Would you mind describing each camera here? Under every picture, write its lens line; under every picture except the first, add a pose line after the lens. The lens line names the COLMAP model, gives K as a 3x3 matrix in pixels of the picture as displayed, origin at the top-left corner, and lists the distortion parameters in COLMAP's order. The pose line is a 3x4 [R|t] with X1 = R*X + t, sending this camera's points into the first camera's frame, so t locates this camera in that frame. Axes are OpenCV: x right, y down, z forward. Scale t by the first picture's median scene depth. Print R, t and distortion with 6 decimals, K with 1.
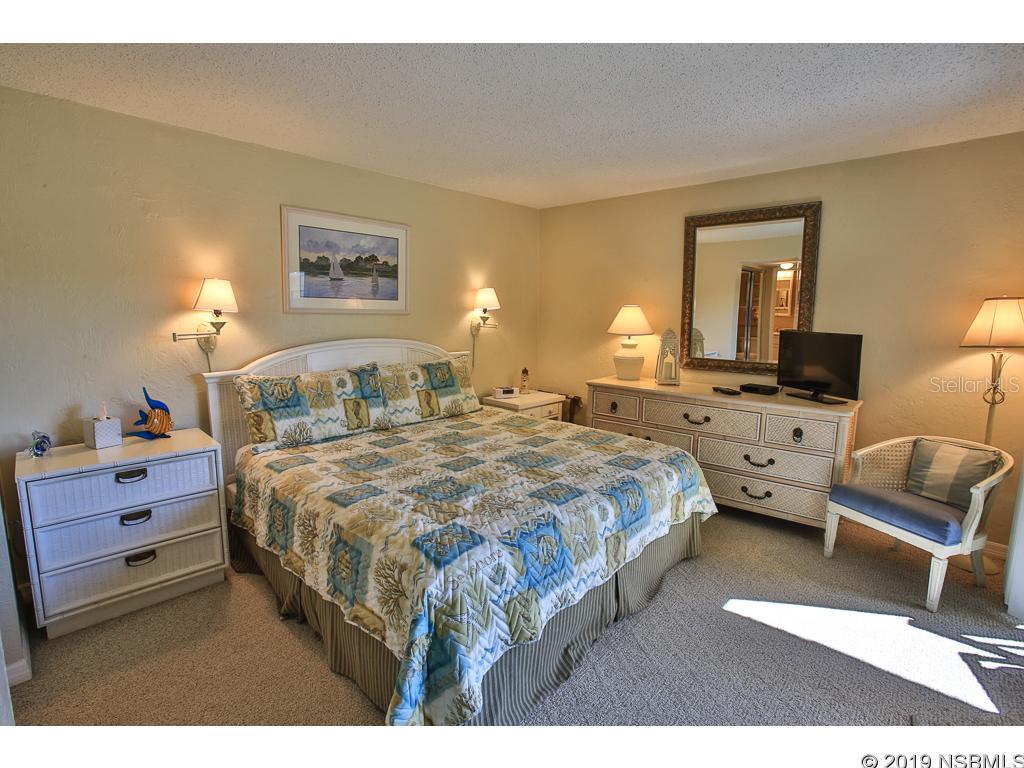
lens RADIAL K [[496.7, 0, 503.4], [0, 496.7, 377.7], [0, 0, 1]] dist [-0.078412, 0.035630]
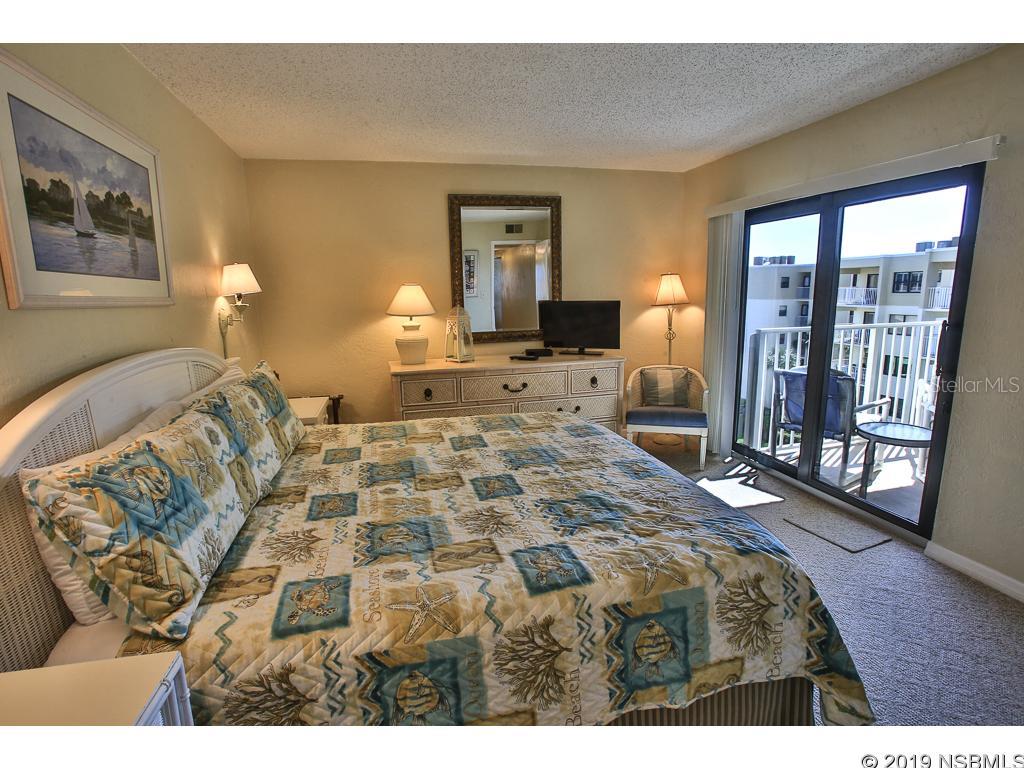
lens RADIAL K [[496.7, 0, 503.4], [0, 496.7, 377.7], [0, 0, 1]] dist [-0.078412, 0.035630]
pose [[0.548246, -0.165357, 0.819807, -0.537304], [0.137638, 0.984732, 0.106578, -0.059079], [-0.824913, 0.054406, 0.562635, 0.426101]]
